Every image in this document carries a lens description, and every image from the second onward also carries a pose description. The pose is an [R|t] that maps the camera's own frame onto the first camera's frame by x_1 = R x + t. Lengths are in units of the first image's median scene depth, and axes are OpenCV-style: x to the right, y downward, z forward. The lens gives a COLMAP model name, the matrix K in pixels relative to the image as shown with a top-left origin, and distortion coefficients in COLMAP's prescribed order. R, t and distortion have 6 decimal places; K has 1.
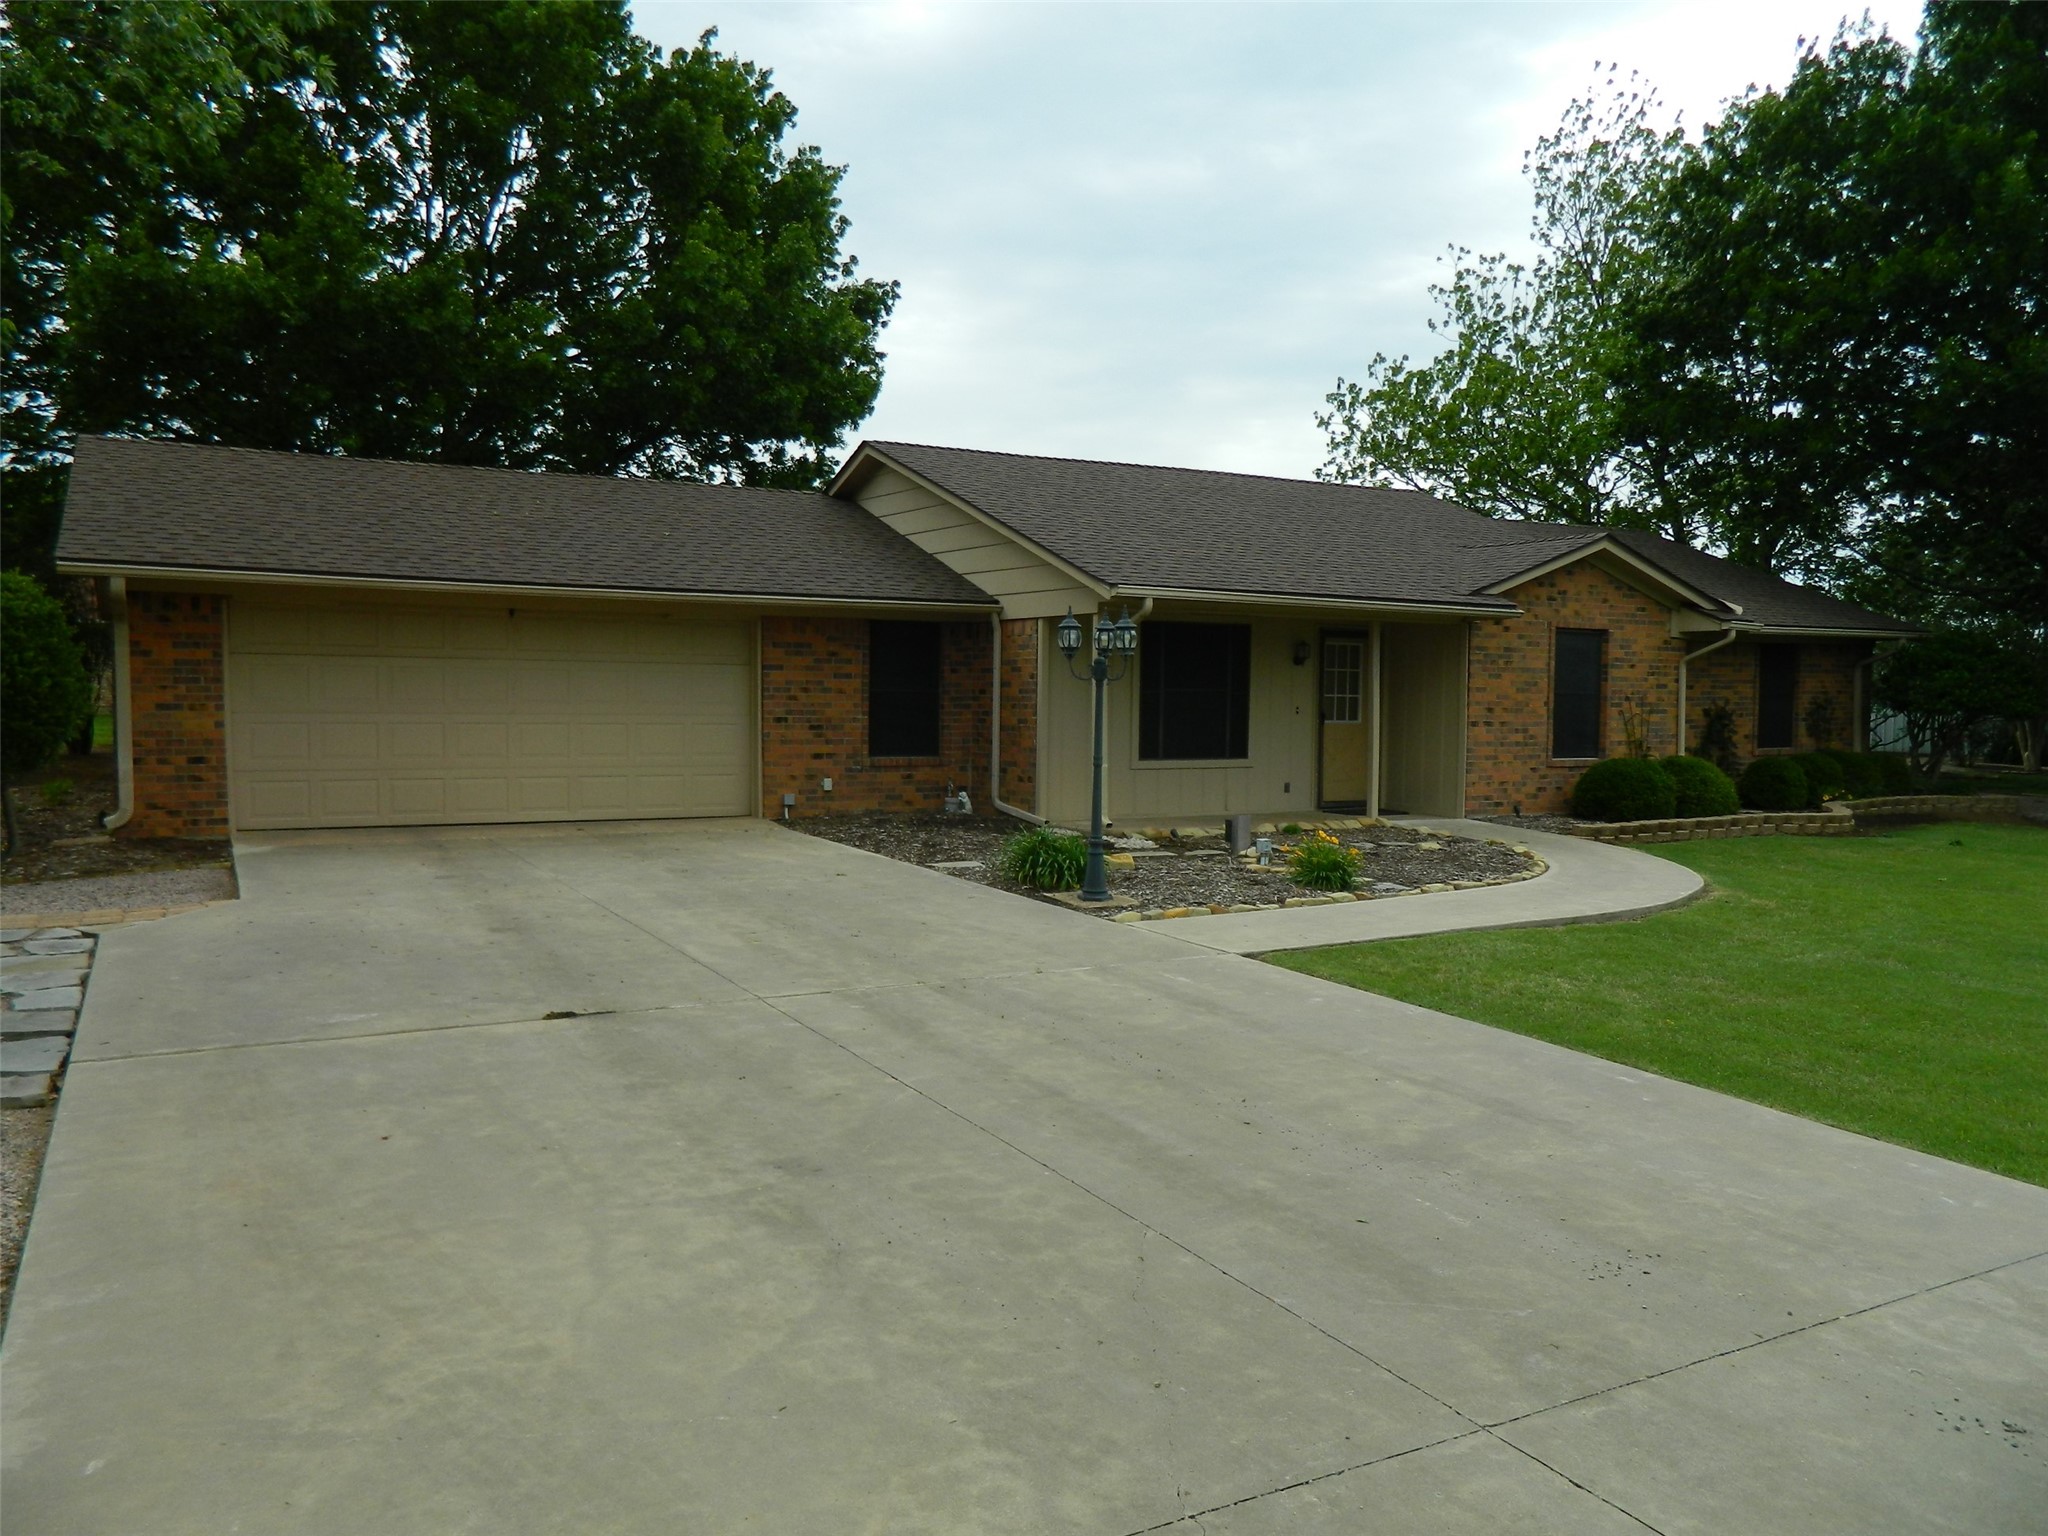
lens RADIAL K [[1514.3, 0, 1024.9], [0, 1514.3, 763.5], [0, 0, 1]] dist [0.007020, -0.008309]
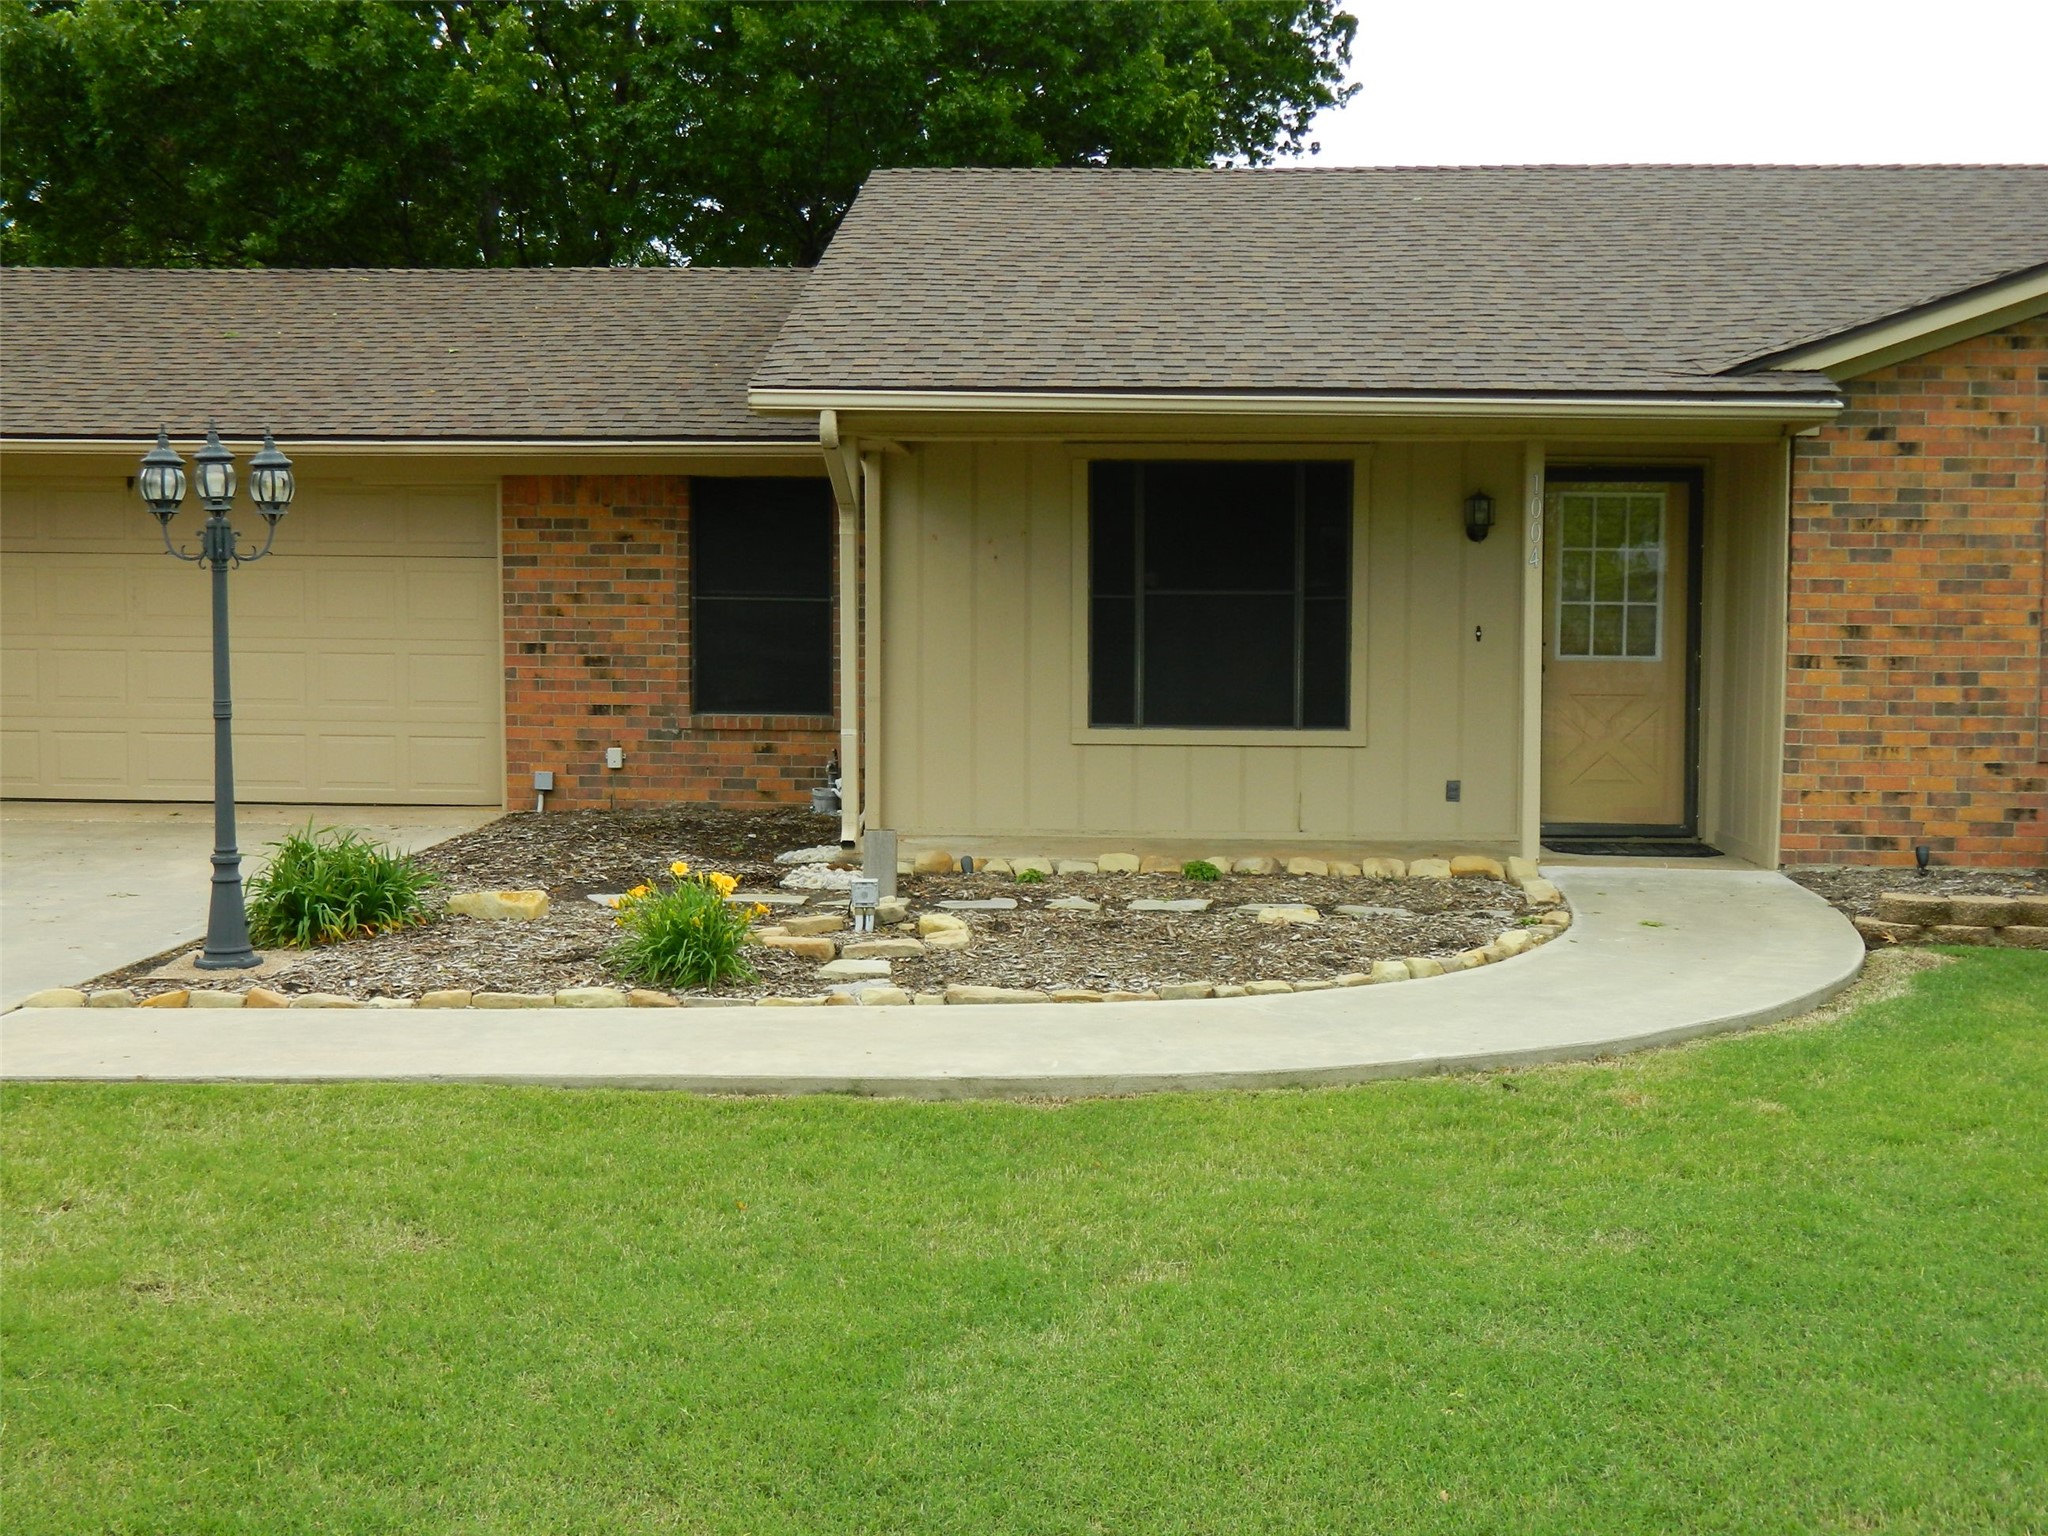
lens RADIAL K [[2433.9, 0, 1023.7], [0, 2433.9, 769.9], [0, 0, 1]] dist [0.011974, 0.000000]
pose [[0.850771, 0.027519, -0.524815, 0.495358], [-0.022934, 0.999621, 0.015238, 0.000295], [0.525035, -0.000928, 0.851080, 0.268871]]
